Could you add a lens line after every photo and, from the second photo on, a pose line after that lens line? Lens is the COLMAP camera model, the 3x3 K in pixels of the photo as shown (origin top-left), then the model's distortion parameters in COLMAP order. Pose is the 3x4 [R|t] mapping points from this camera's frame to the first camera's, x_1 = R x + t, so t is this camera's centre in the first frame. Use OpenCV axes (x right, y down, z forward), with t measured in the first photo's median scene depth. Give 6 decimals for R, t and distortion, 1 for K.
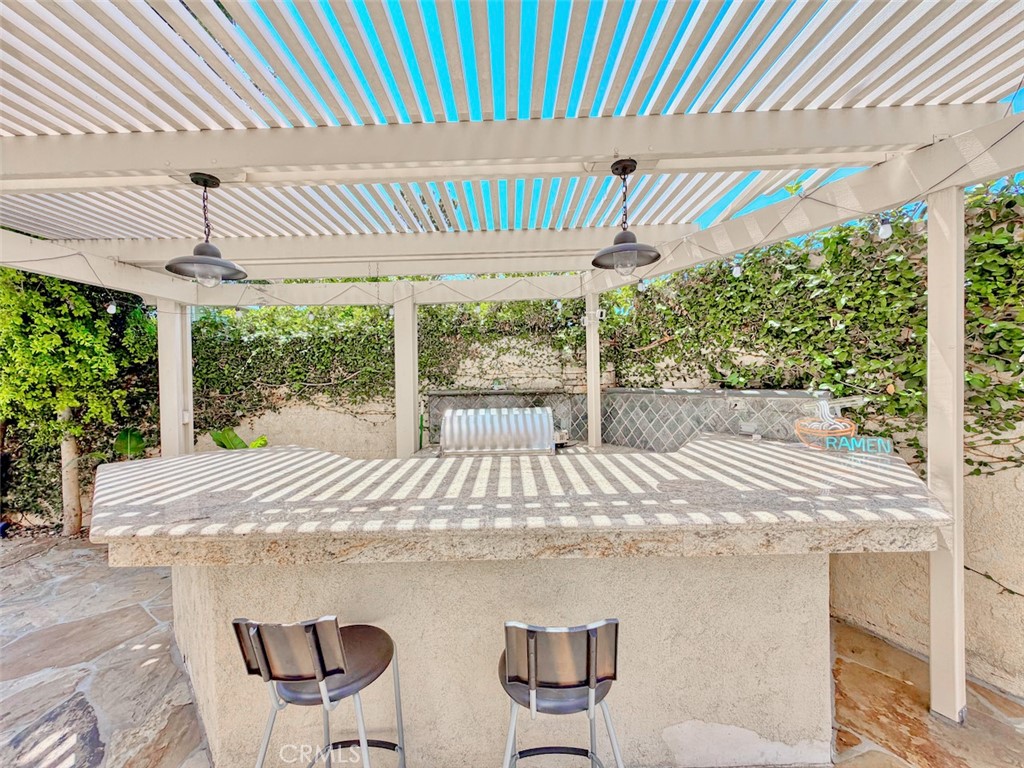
lens RADIAL K [[408.8, 0, 511.0], [0, 408.8, 383.0], [0, 0, 1]] dist [-0.002450, -0.000091]
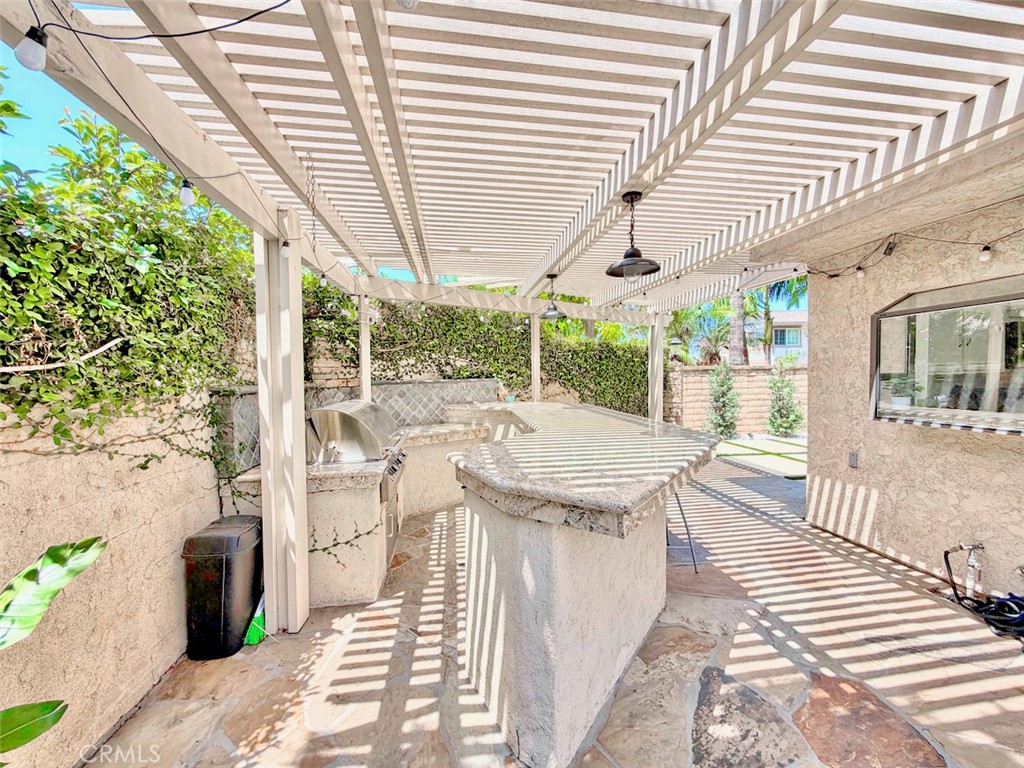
lens RADIAL K [[408.8, 0, 512.6], [0, 408.8, 390.5], [0, 0, 1]] dist [-0.002450, -0.000091]
pose [[-0.158039, -0.015877, 0.987305, -0.822584], [0.028674, 0.999375, 0.020661, 0.024012], [-0.987016, 0.031575, -0.157485, 0.678680]]
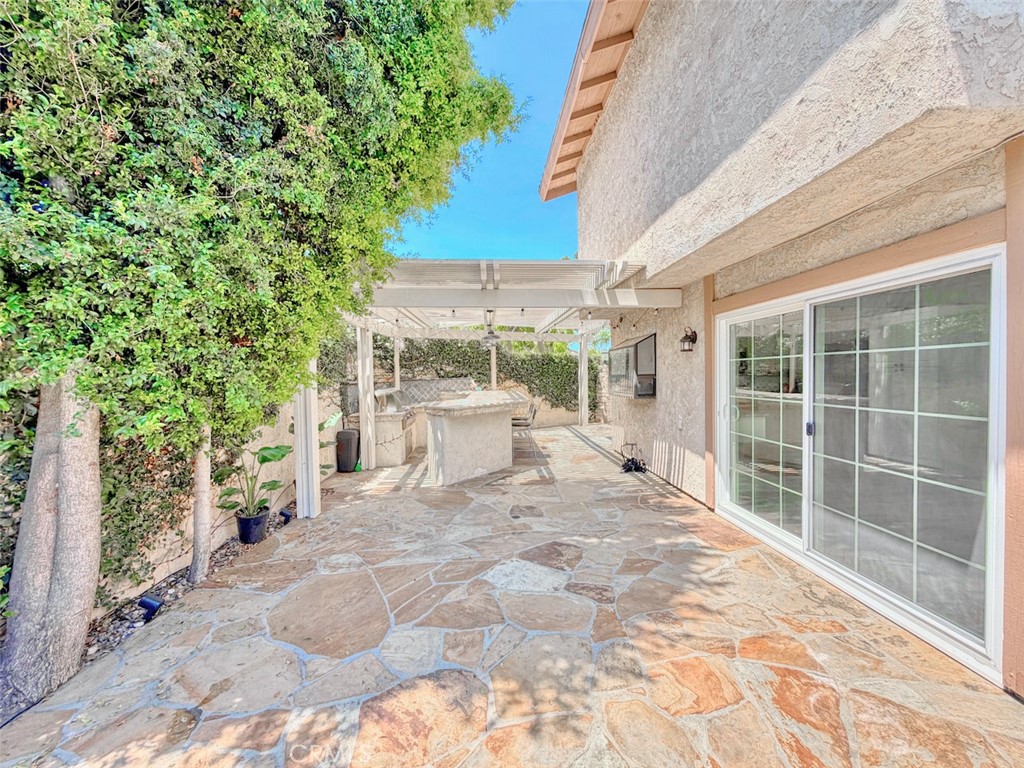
lens RADIAL K [[408.8, 0, 521.9], [0, 408.8, 385.4], [0, 0, 1]] dist [-0.002450, -0.000091]
pose [[-0.102804, -0.006255, 0.994682, -1.794572], [0.034866, 0.999343, 0.009887, 0.041998], [-0.994090, 0.035697, -0.102518, 0.481939]]
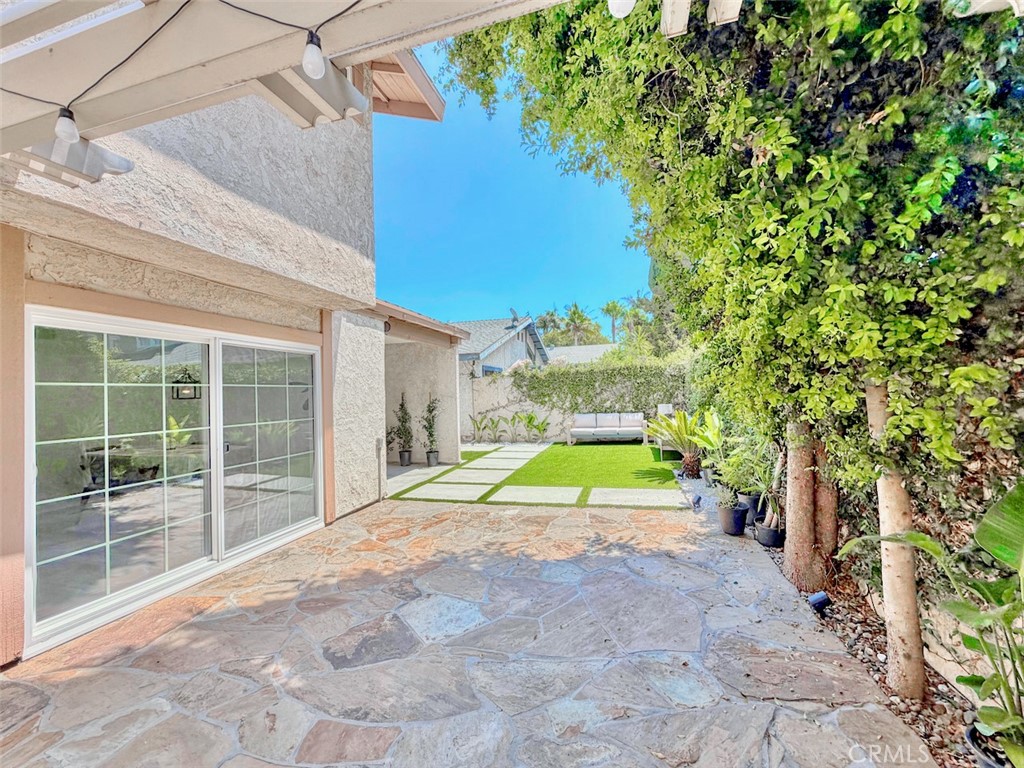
lens RADIAL K [[408.8, 0, 506.6], [0, 408.8, 387.0], [0, 0, 1]] dist [-0.002450, -0.000091]
pose [[-0.264821, 0.011143, -0.964233, -0.502782], [0.021149, 0.999760, 0.005745, 0.024950], [0.964066, -0.018871, -0.264993, 0.691159]]
